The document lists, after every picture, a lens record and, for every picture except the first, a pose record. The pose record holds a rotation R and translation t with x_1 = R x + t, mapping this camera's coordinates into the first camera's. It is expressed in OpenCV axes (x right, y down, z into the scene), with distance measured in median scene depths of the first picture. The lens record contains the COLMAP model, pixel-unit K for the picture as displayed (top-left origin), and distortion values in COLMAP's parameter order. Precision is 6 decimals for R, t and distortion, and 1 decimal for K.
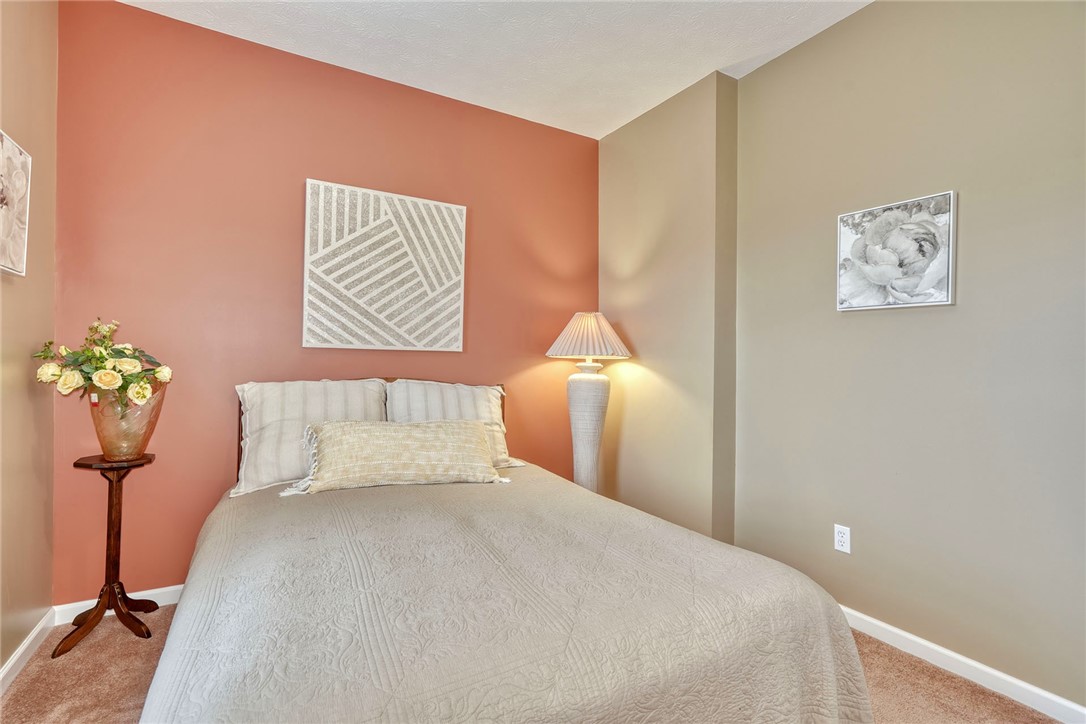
lens RADIAL K [[494.5, 0, 546.7], [0, 494.5, 359.4], [0, 0, 1]] dist [0.000726, 0.000665]
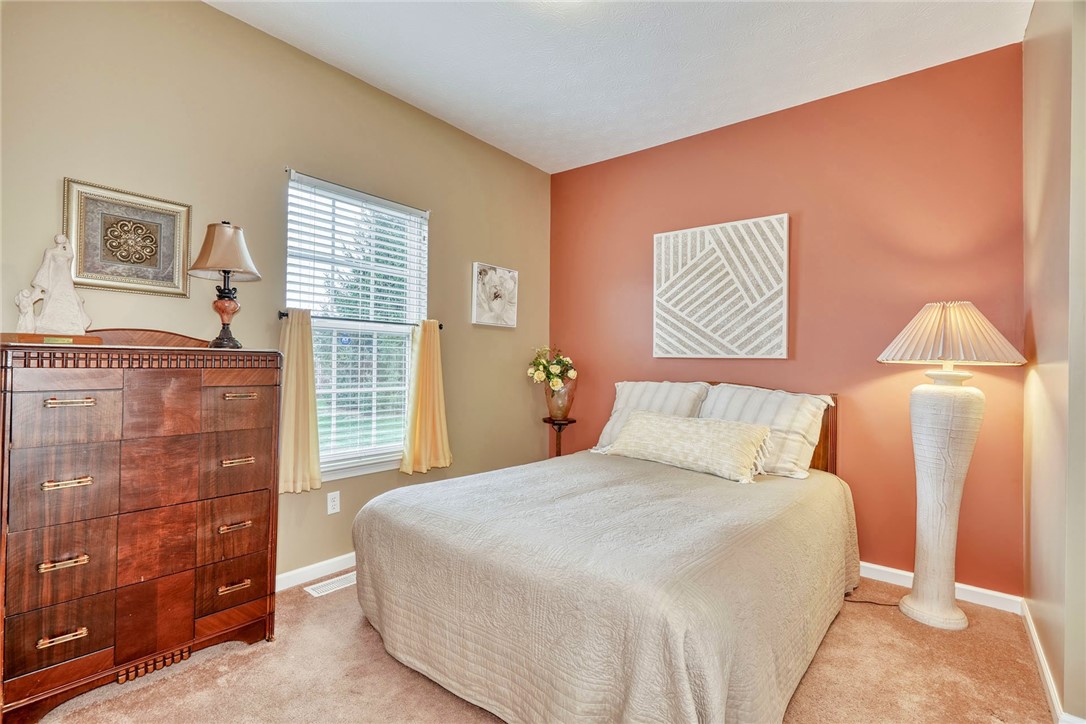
lens RADIAL K [[494.5, 0, 550.1], [0, 494.5, 363.9], [0, 0, 1]] dist [0.000726, 0.000665]
pose [[0.391112, -0.009624, -0.920293, 0.610851], [-0.005855, 0.999899, -0.012945, 0.012011], [0.920325, 0.010451, 0.391016, 0.184861]]
